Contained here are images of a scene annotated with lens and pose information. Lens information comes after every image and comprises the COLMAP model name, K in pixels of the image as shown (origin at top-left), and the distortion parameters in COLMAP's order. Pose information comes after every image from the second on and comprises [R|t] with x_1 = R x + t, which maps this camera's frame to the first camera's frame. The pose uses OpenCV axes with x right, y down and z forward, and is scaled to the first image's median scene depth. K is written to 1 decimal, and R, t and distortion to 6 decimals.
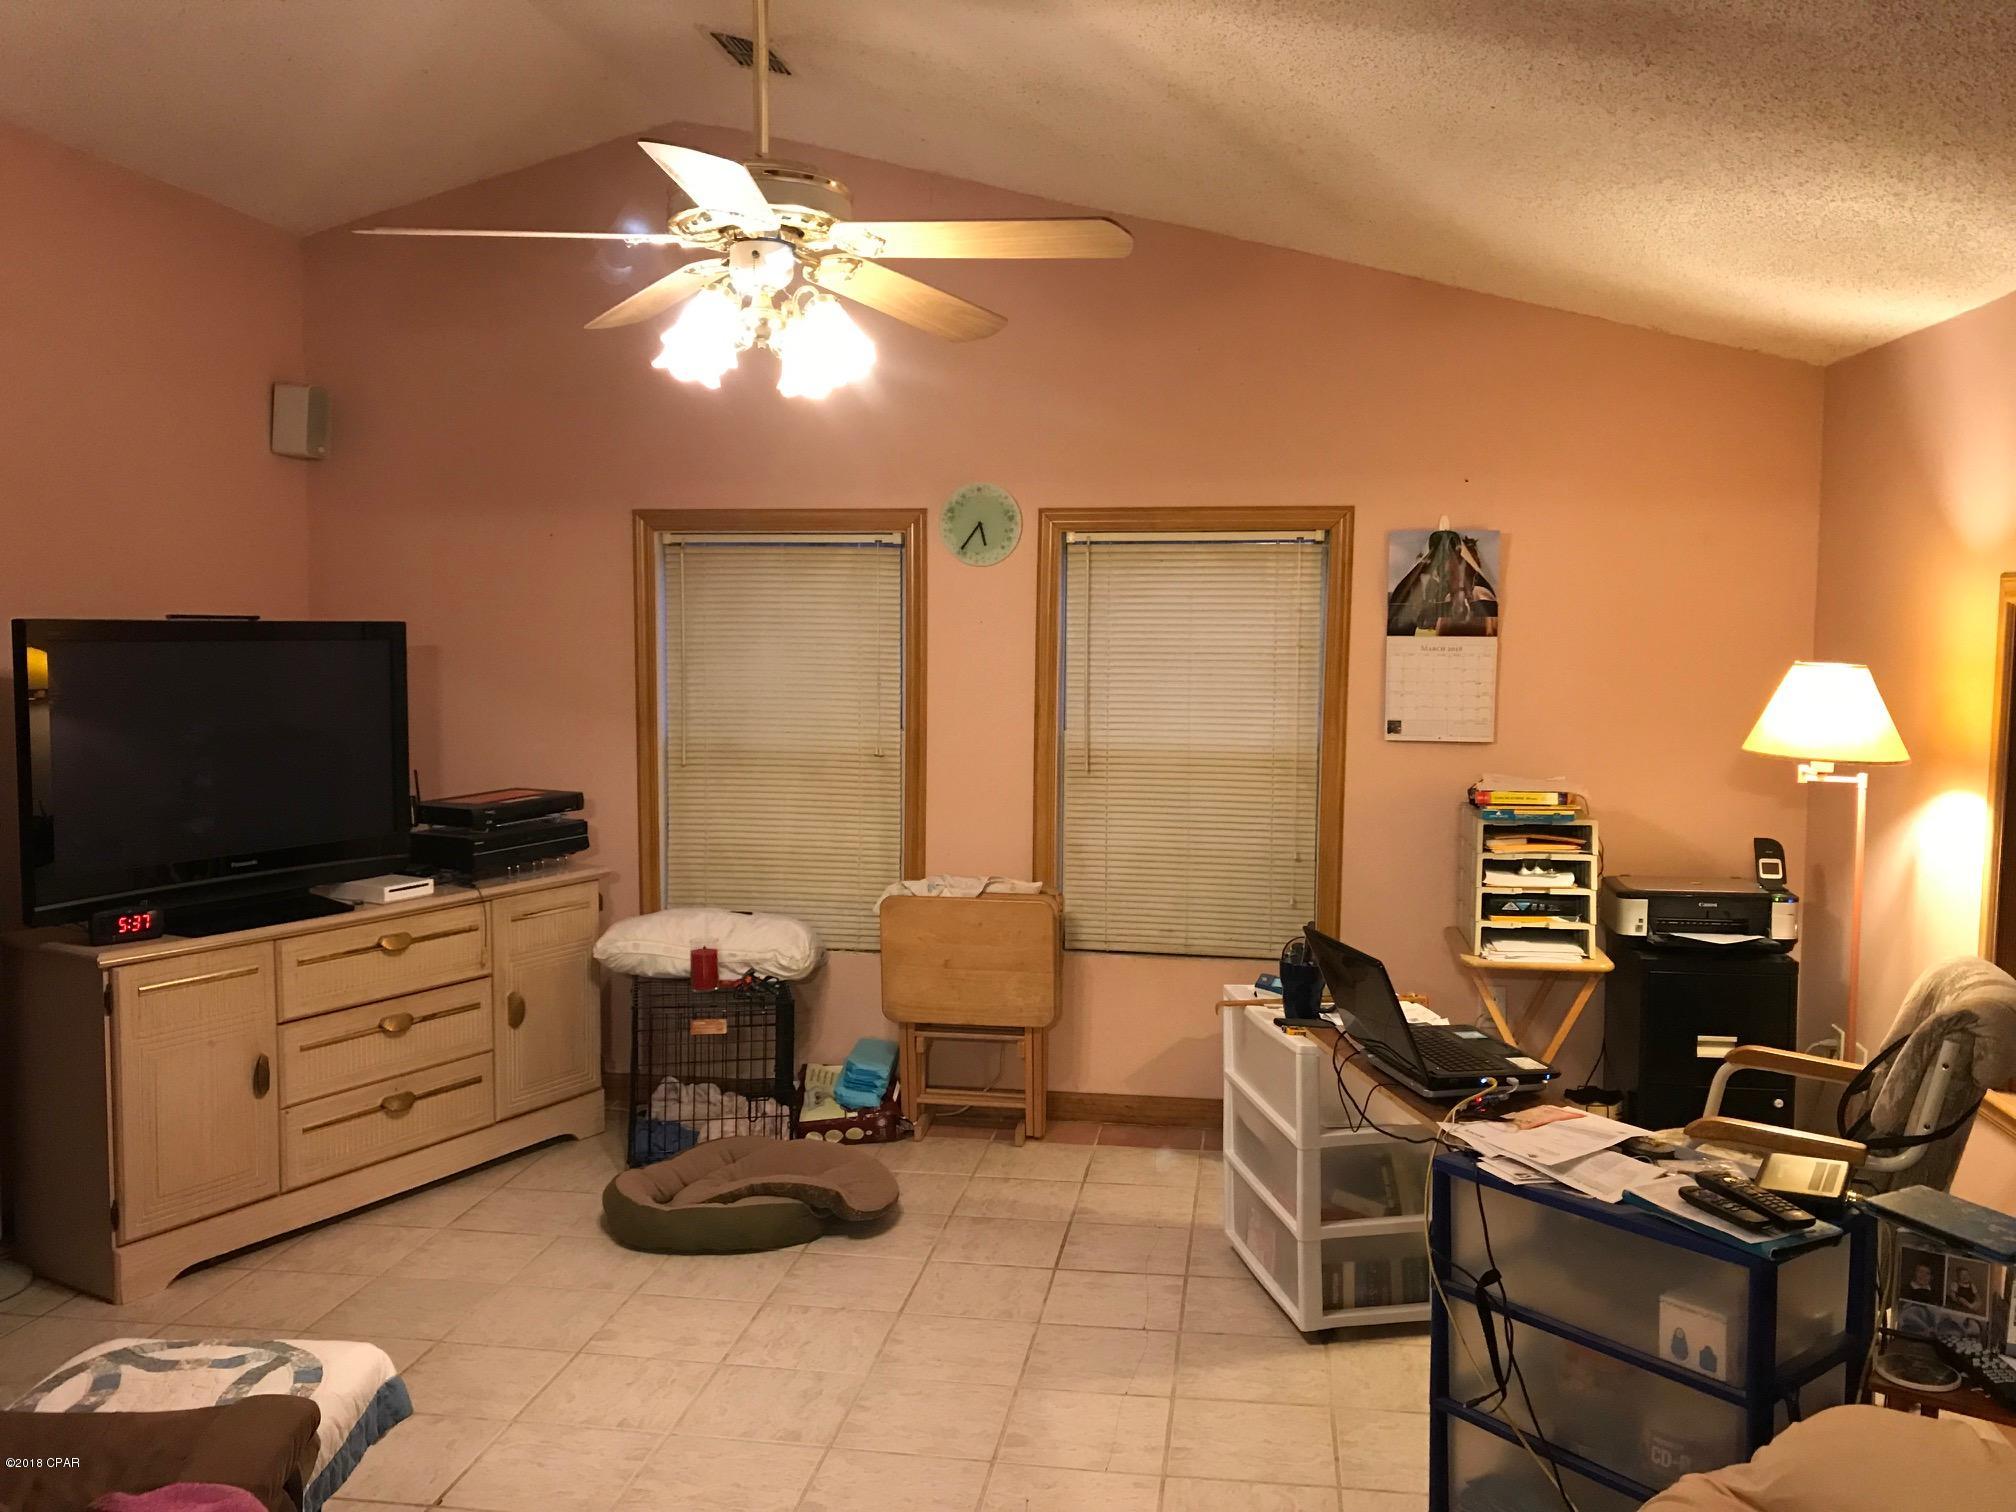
lens RADIAL K [[1663.5, 0, 1022.7], [0, 1663.5, 749.5], [0, 0, 1]] dist [-0.001439, -0.030595]
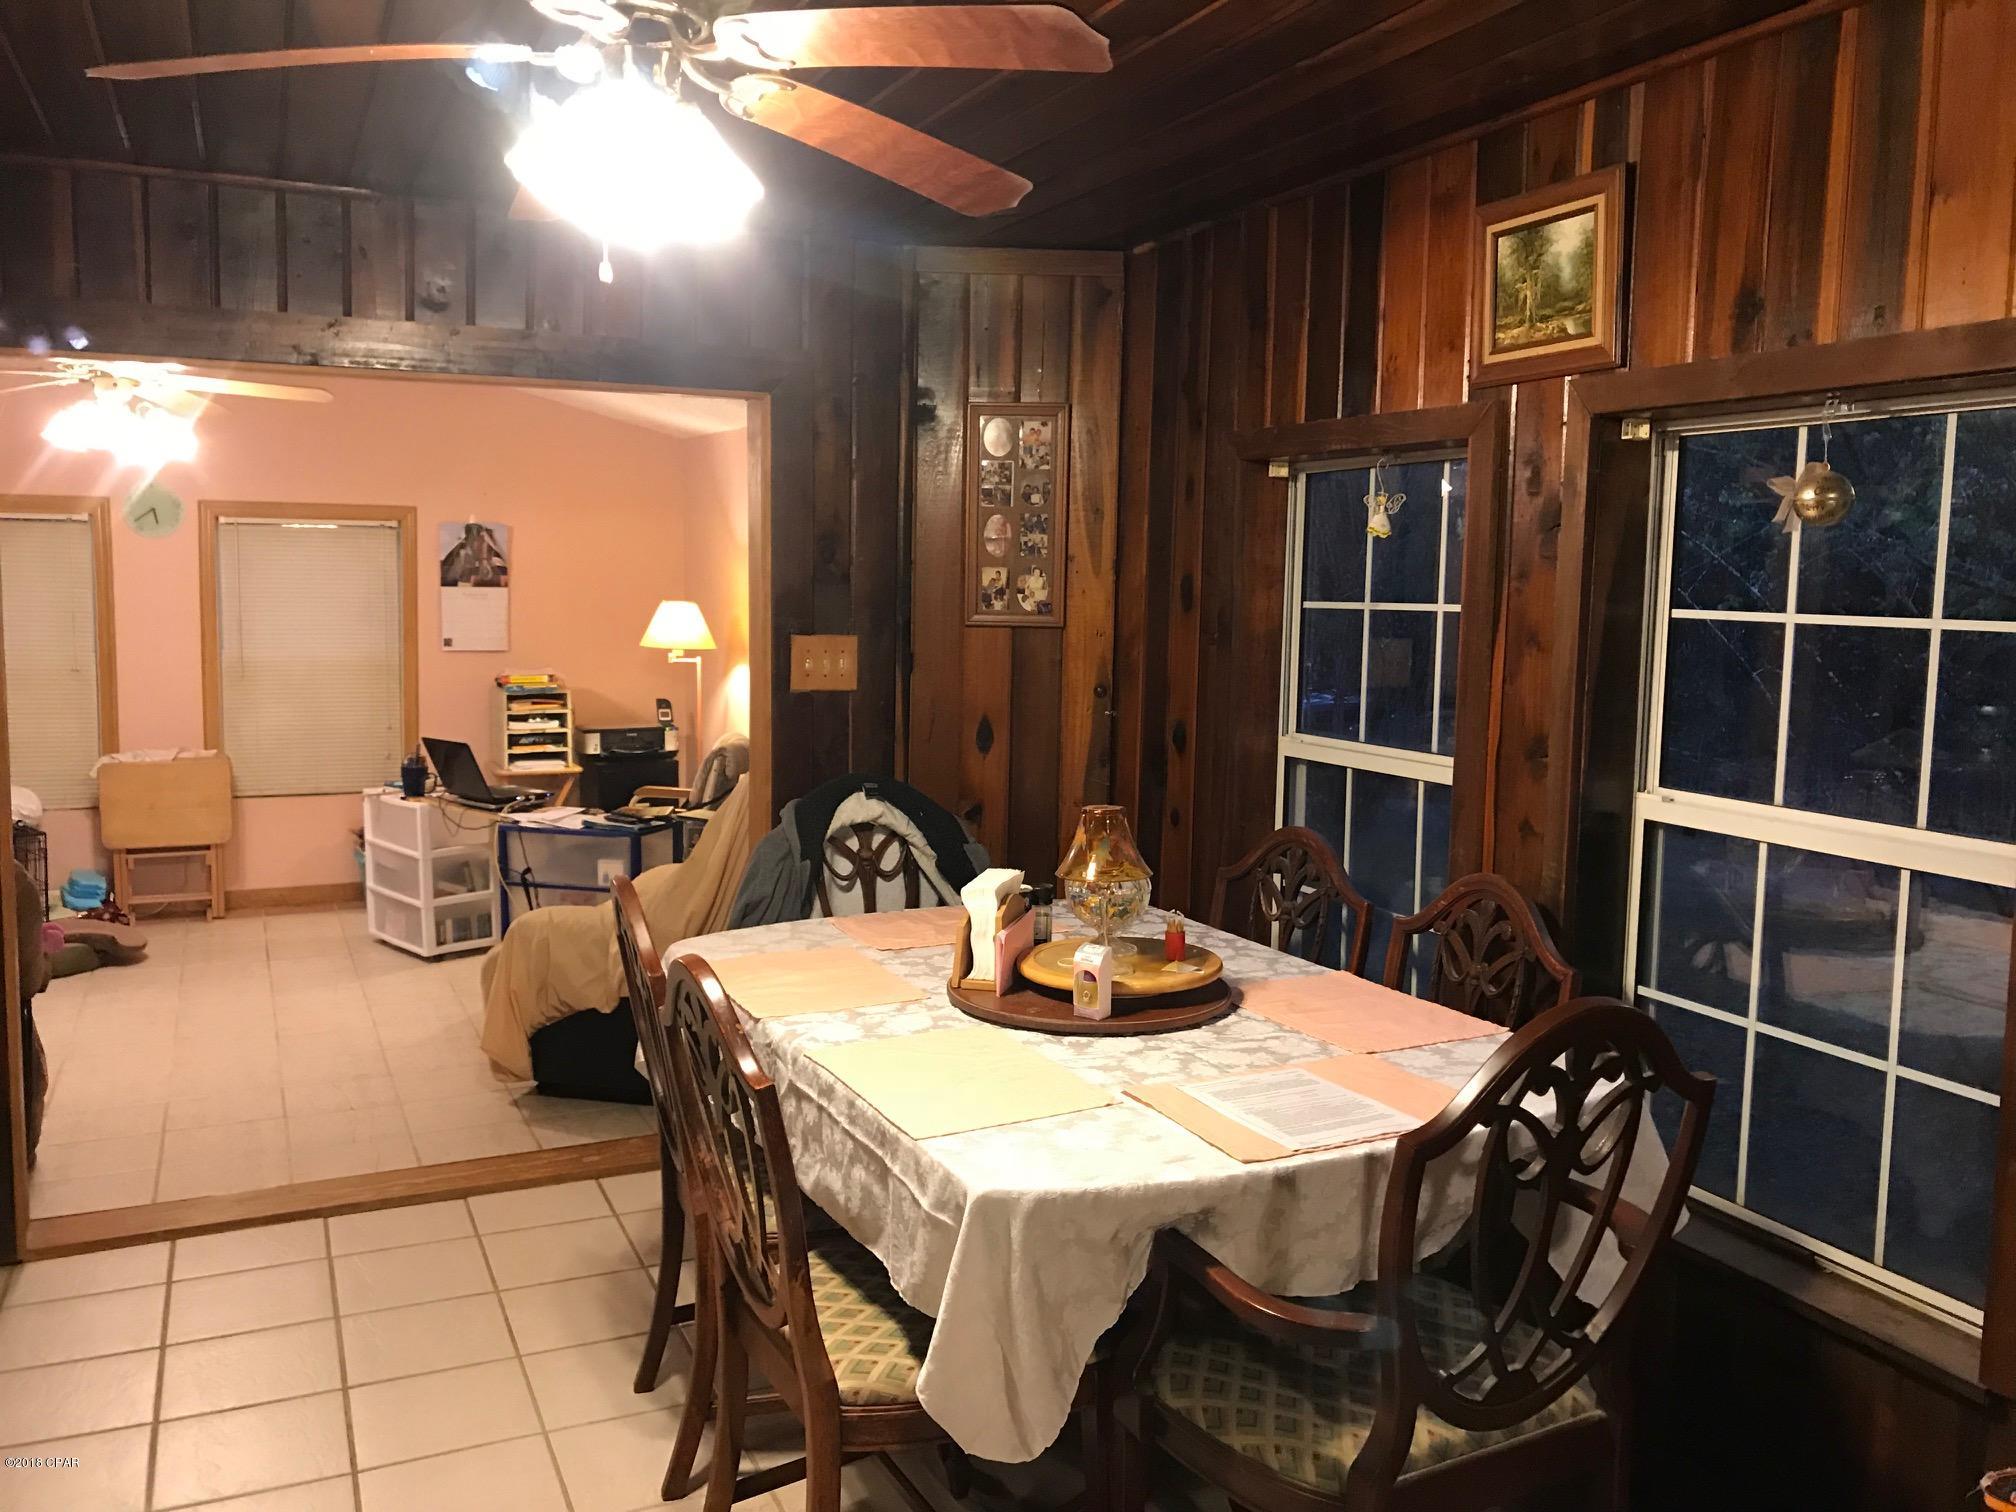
lens RADIAL K [[1663.5, 0, 1019.6], [0, 1663.5, 743.9], [0, 0, 1]] dist [-0.001439, -0.030595]
pose [[0.832041, -0.049312, 0.552518, -0.242782], [0.034116, 0.998704, 0.037759, 0.049020], [-0.553664, -0.012568, 0.832645, -0.756076]]
